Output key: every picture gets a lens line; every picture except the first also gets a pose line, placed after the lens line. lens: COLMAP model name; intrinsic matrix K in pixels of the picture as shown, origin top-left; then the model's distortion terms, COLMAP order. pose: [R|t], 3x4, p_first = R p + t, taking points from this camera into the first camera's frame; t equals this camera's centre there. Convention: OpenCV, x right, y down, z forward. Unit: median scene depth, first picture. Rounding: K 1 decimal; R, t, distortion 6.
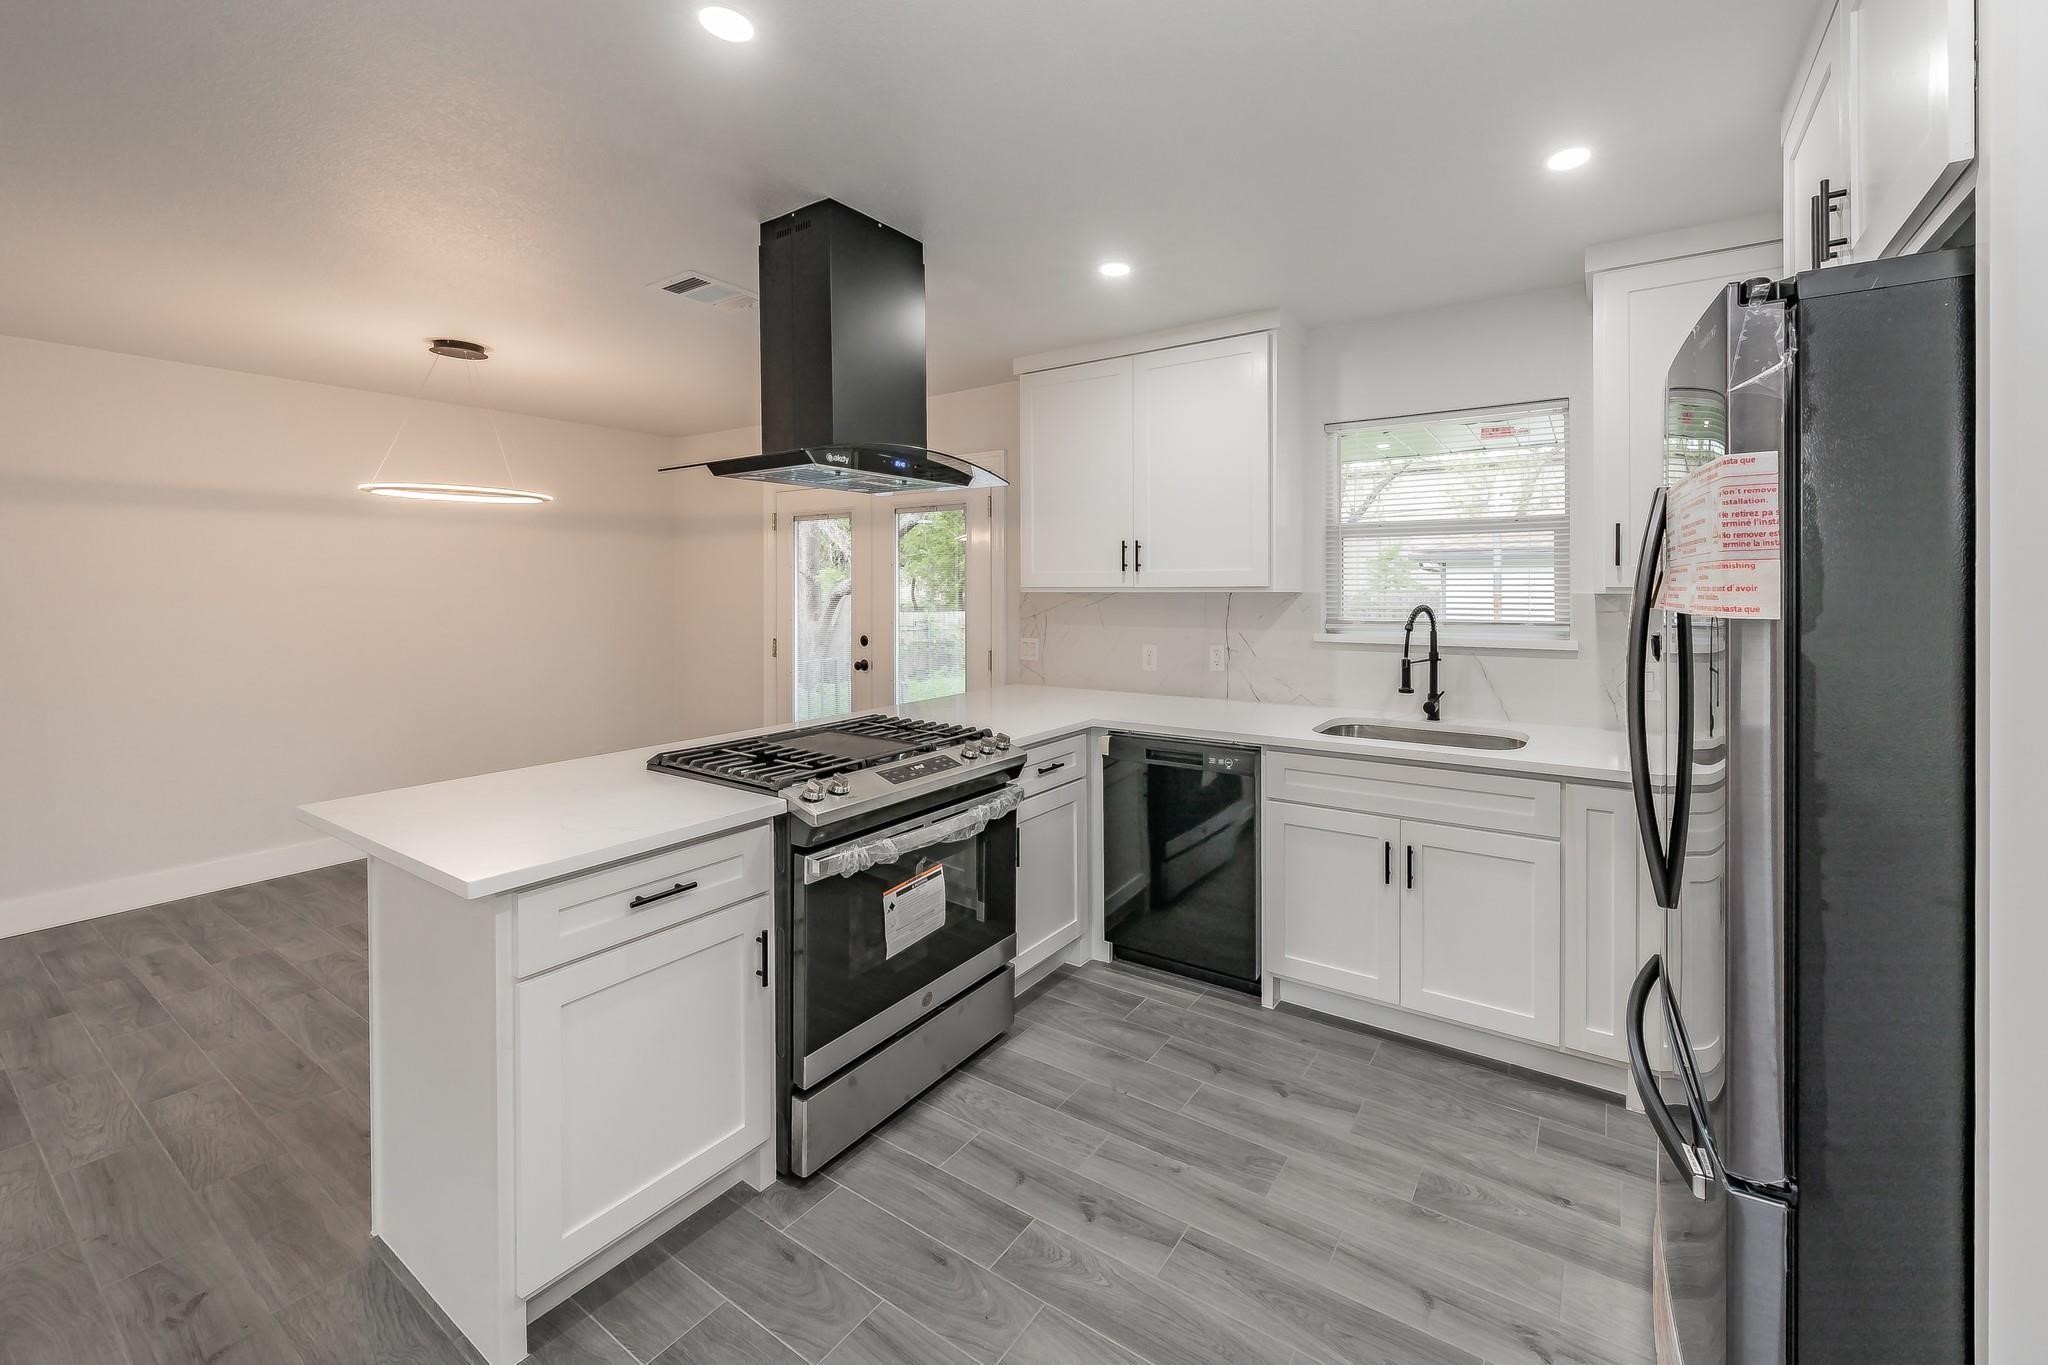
lens RADIAL K [[783.0, 0, 1159.3], [0, 783.0, 599.3], [0, 0, 1]] dist [-0.000664, -0.000018]
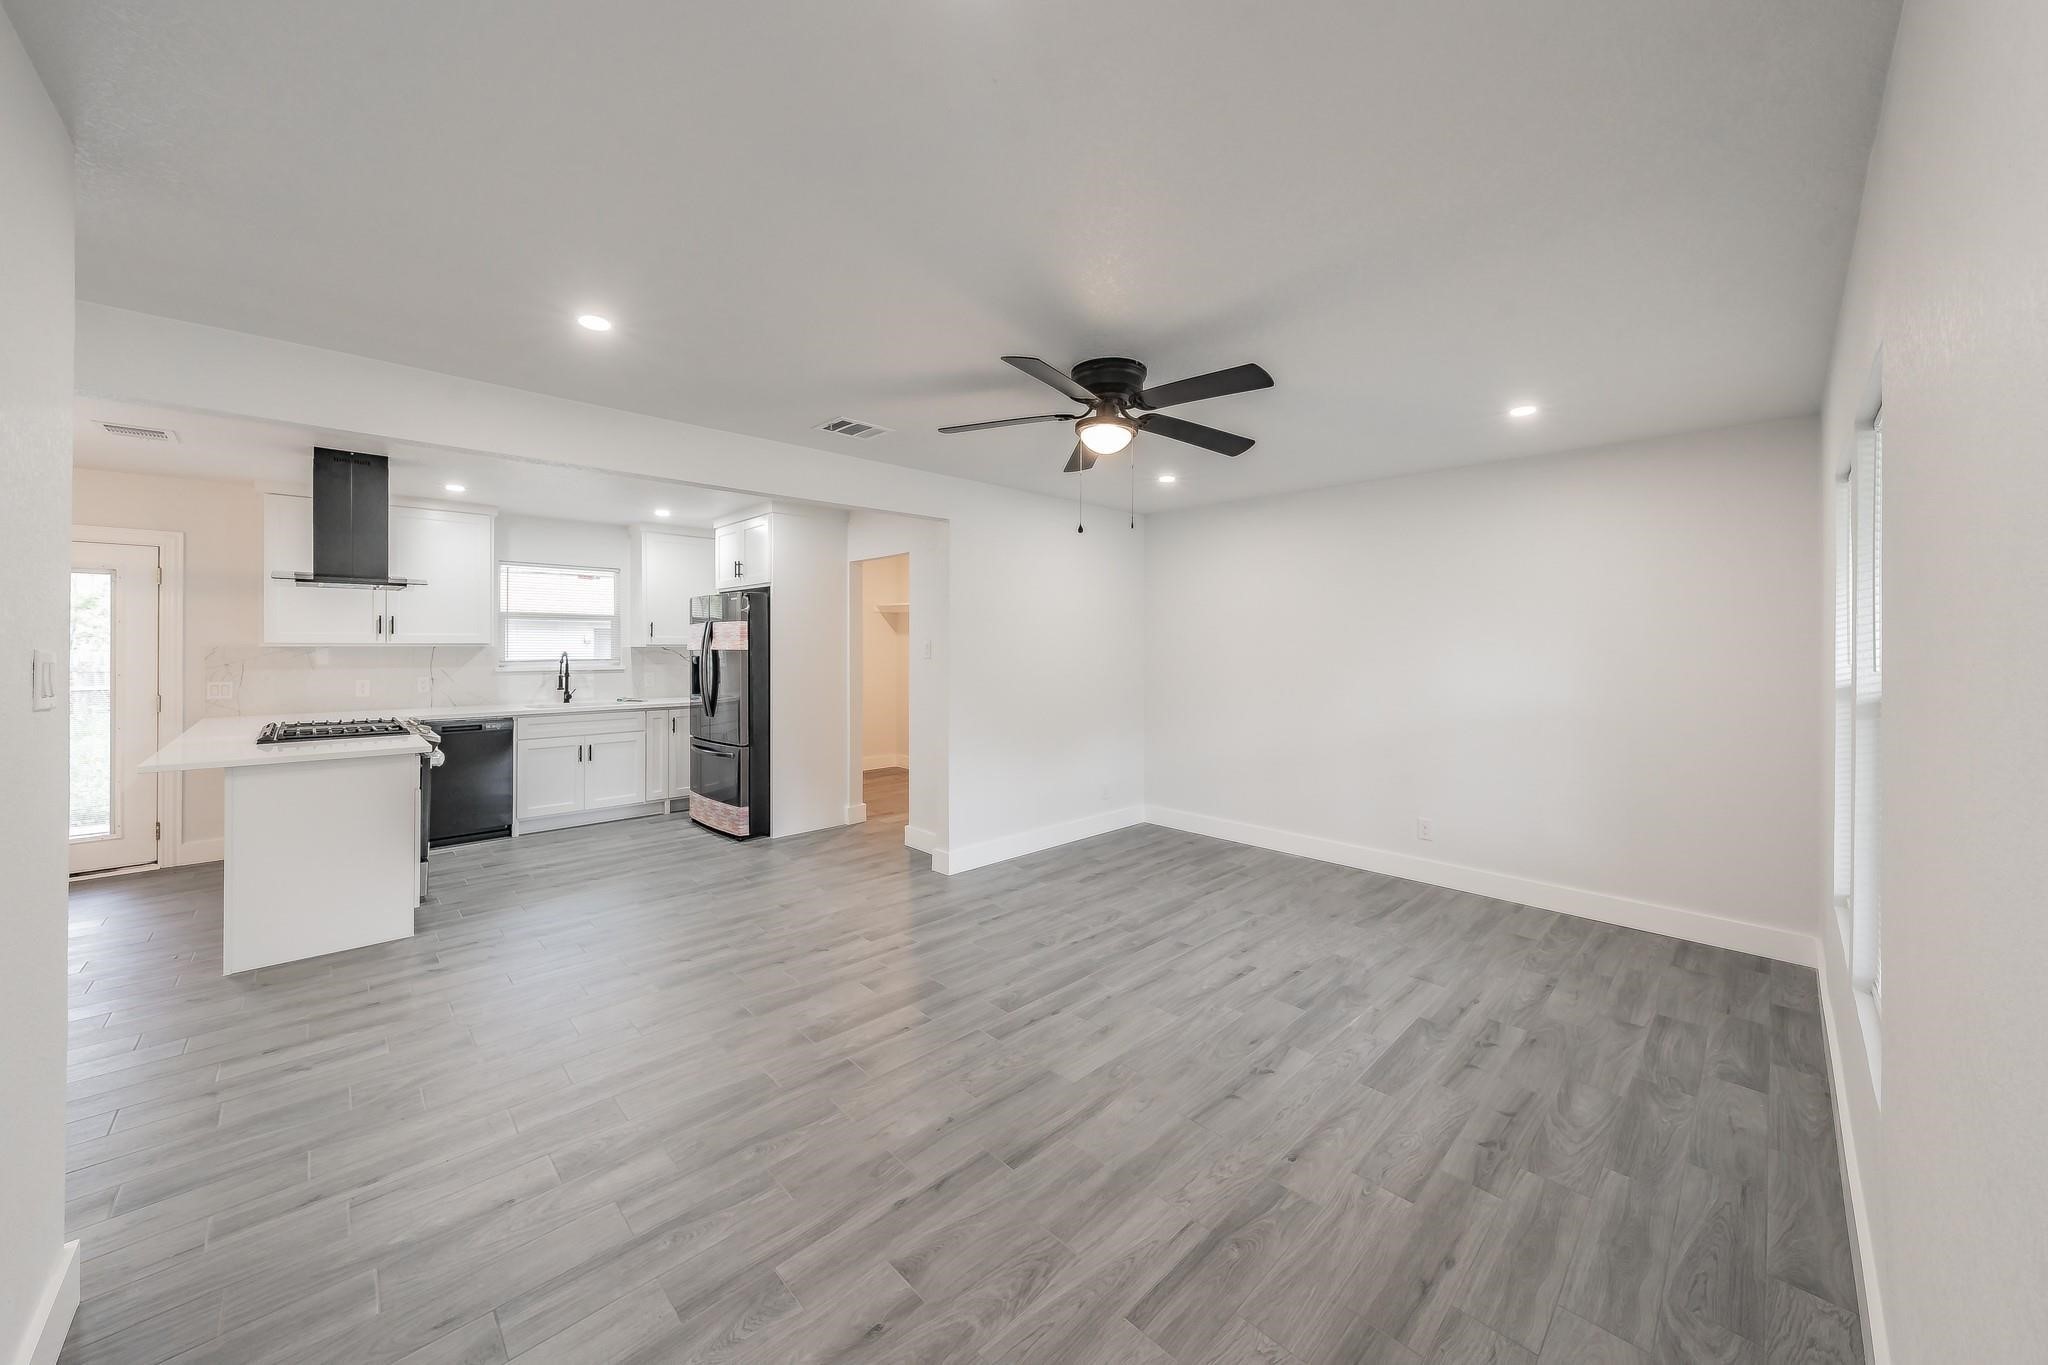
lens RADIAL K [[734.4, 0, 1022.6], [0, 734.4, 647.9], [0, 0, 1]] dist [0.000521, 0.000034]
pose [[0.273730, -0.003123, 0.961802, -1.393018], [0.008287, 0.999965, 0.000888, 0.004232], [-0.961771, 0.007727, 0.273746, -0.891330]]
